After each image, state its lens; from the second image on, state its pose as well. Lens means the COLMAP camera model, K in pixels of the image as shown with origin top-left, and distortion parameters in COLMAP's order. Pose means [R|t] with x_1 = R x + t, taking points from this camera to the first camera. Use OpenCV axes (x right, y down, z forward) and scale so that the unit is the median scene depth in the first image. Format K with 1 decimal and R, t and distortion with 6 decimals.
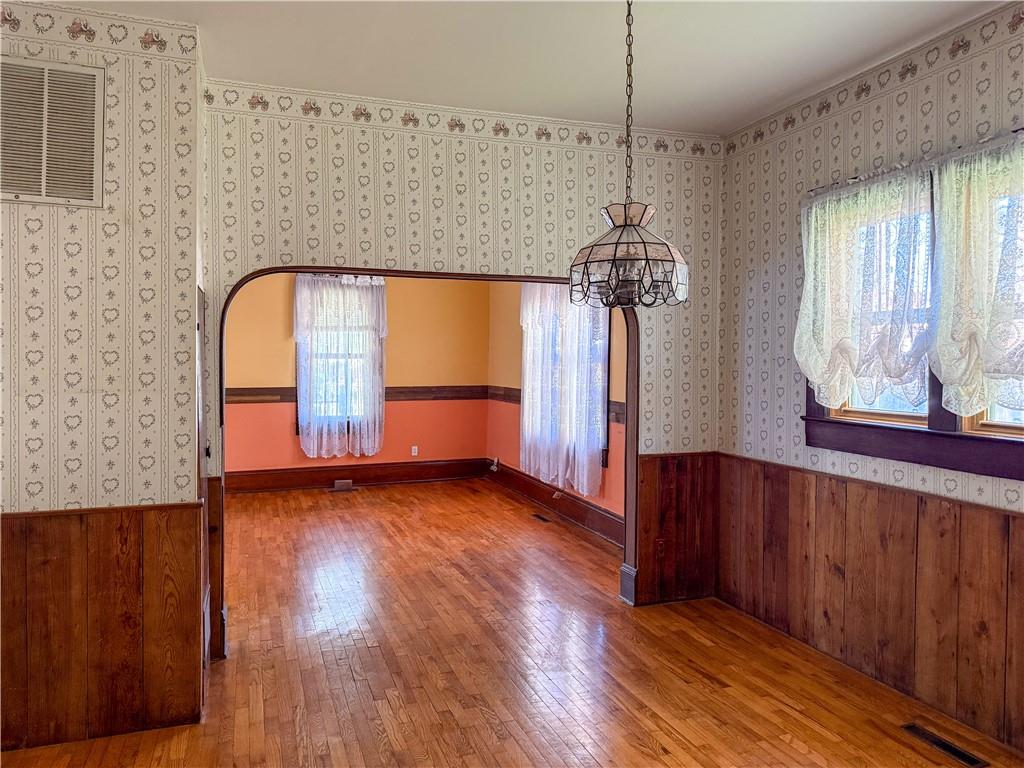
lens RADIAL K [[704.3, 0, 545.4], [0, 704.3, 362.8], [0, 0, 1]] dist [0.037953, -0.048871]
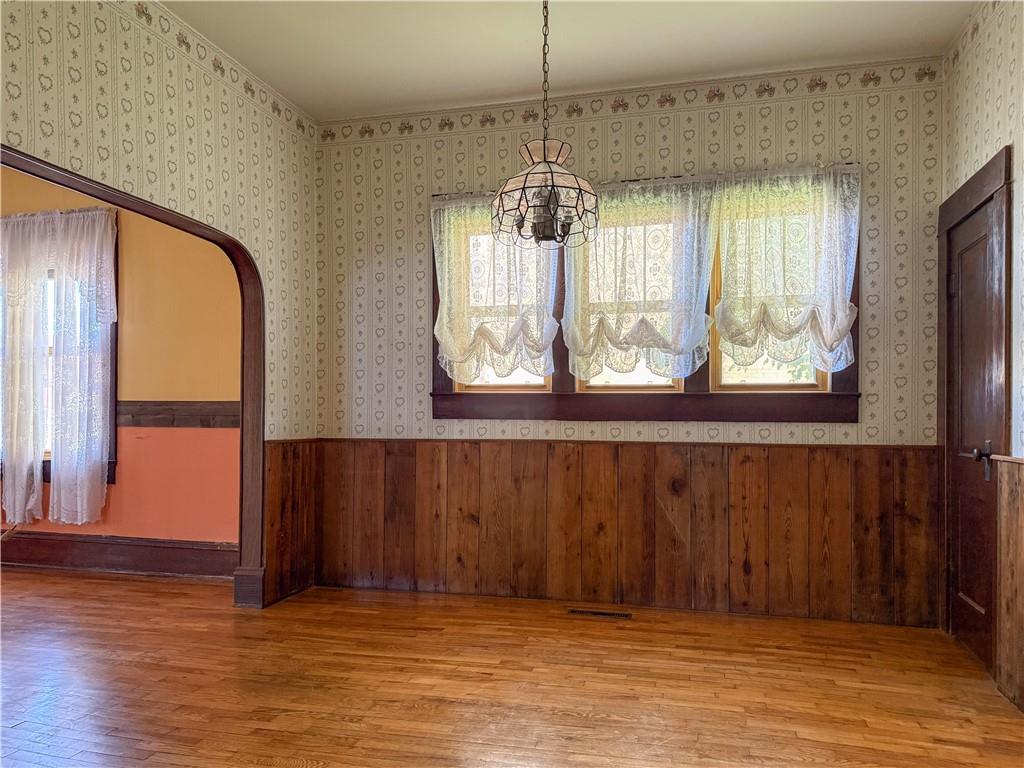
lens RADIAL K [[695.8, 0, 497.1], [0, 695.8, 407.0], [0, 0, 1]] dist [0.056545, -0.002348]
pose [[0.597863, 0.006294, 0.801574, -0.496335], [0.004943, 0.999921, -0.011539, 0.119386], [-0.801583, 0.010861, 0.597785, 0.266396]]
